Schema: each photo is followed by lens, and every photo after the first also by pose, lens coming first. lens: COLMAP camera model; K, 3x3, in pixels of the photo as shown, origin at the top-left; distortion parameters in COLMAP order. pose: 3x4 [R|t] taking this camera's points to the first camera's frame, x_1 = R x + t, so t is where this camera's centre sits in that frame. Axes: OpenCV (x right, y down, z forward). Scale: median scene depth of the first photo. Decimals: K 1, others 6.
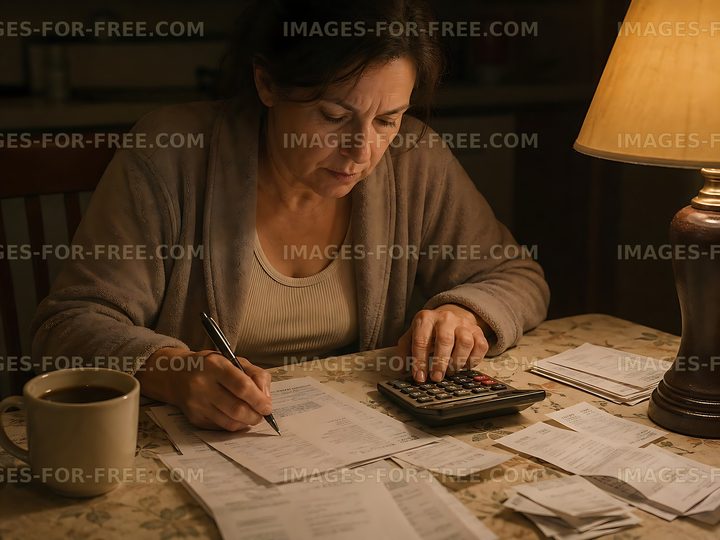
lens RADIAL K [[548.2, 0, 360.0], [0, 548.2, 270.0], [0, 0, 1]] dist [0.000658, -0.001008]
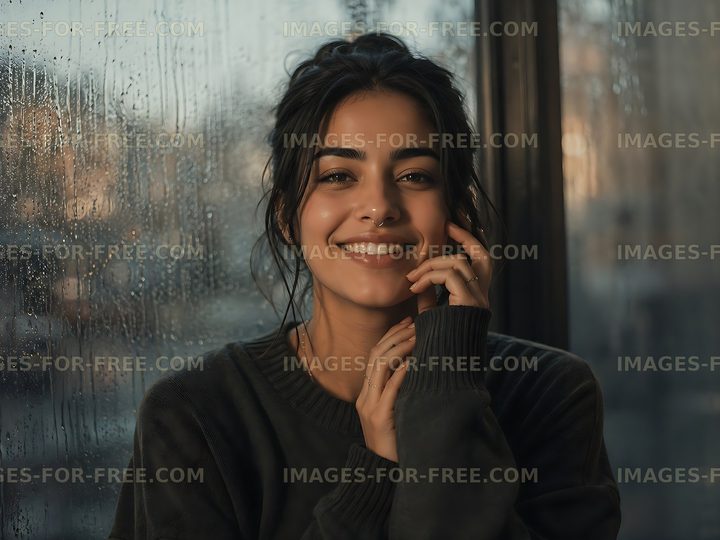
lens RADIAL K [[548.2, 0, 360.0], [0, 548.2, 270.0], [0, 0, 1]] dist [0.000658, -0.001008]
pose [[1.000000, -0.000036, -0.000036, -0.000074], [0.000036, 1.000000, 0.000073, -0.406944], [0.000036, -0.000073, 1.000000, 0.000143]]
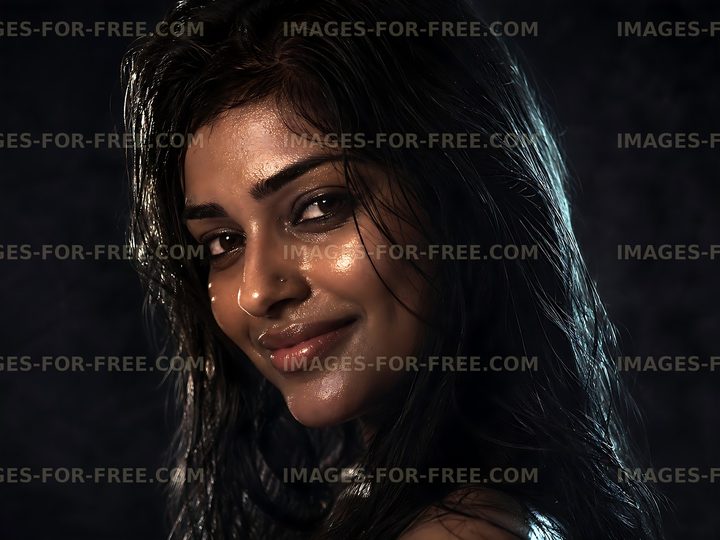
lens RADIAL K [[548.2, 0, 360.0], [0, 548.2, 270.0], [0, 0, 1]] dist [0.000658, -0.001008]
pose [[1.000000, -0.000020, -0.000014, -0.000309], [0.000020, 1.000000, -0.000166, 0.630116], [0.000014, 0.000166, 1.000000, 0.000231]]
